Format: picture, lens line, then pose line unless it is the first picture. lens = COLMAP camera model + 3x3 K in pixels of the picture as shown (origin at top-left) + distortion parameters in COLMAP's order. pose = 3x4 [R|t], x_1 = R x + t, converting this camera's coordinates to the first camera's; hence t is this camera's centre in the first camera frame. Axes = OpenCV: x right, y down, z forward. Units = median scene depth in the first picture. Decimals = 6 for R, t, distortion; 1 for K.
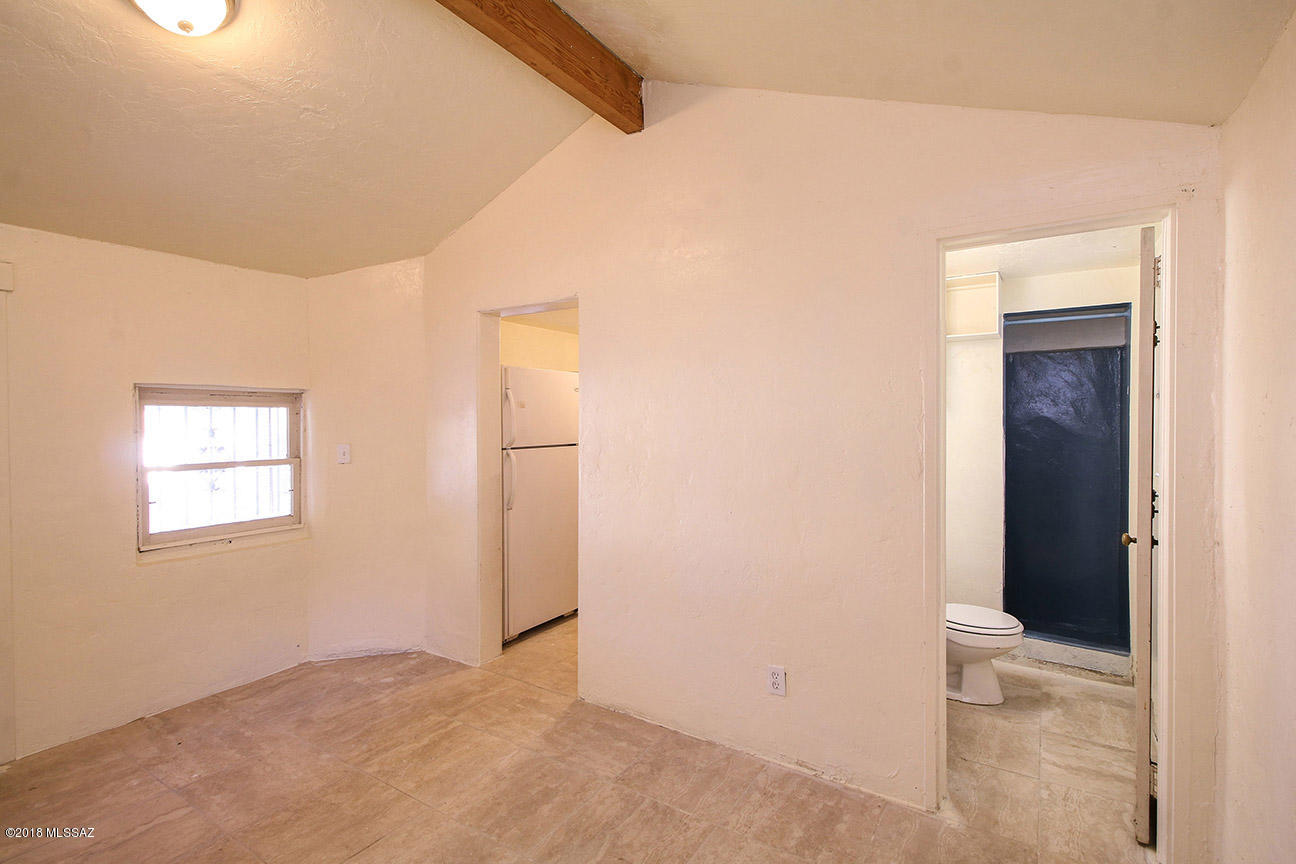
lens RADIAL K [[596.1, 0, 653.5], [0, 596.1, 427.7], [0, 0, 1]] dist [0.005862, -0.001768]
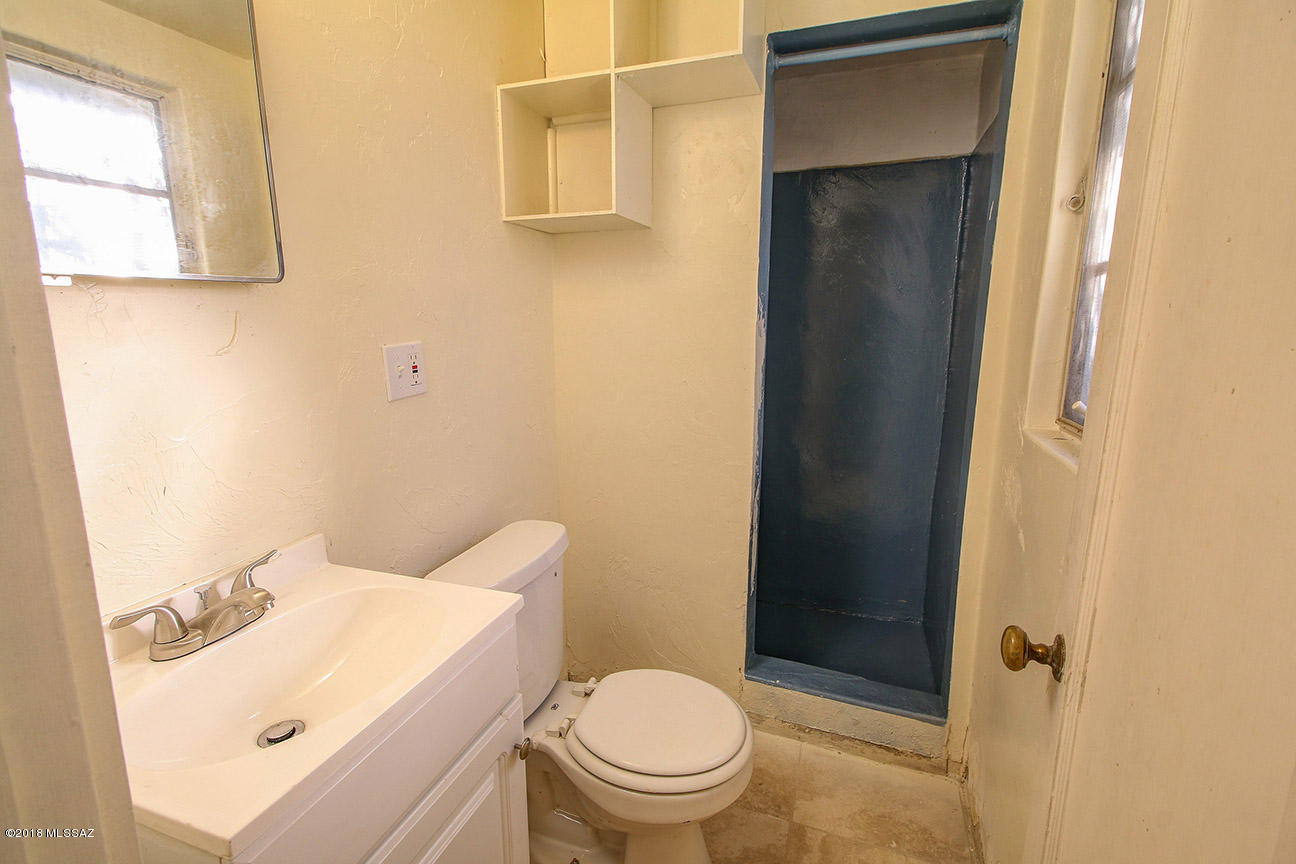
lens RADIAL K [[596.1, 0, 642.8], [0, 596.1, 430.9], [0, 0, 1]] dist [0.005862, -0.001768]
pose [[0.972722, -0.043886, 0.227787, 0.412610], [0.001197, 0.982878, 0.184252, 0.020877], [-0.231973, -0.178954, 0.956119, 0.586120]]
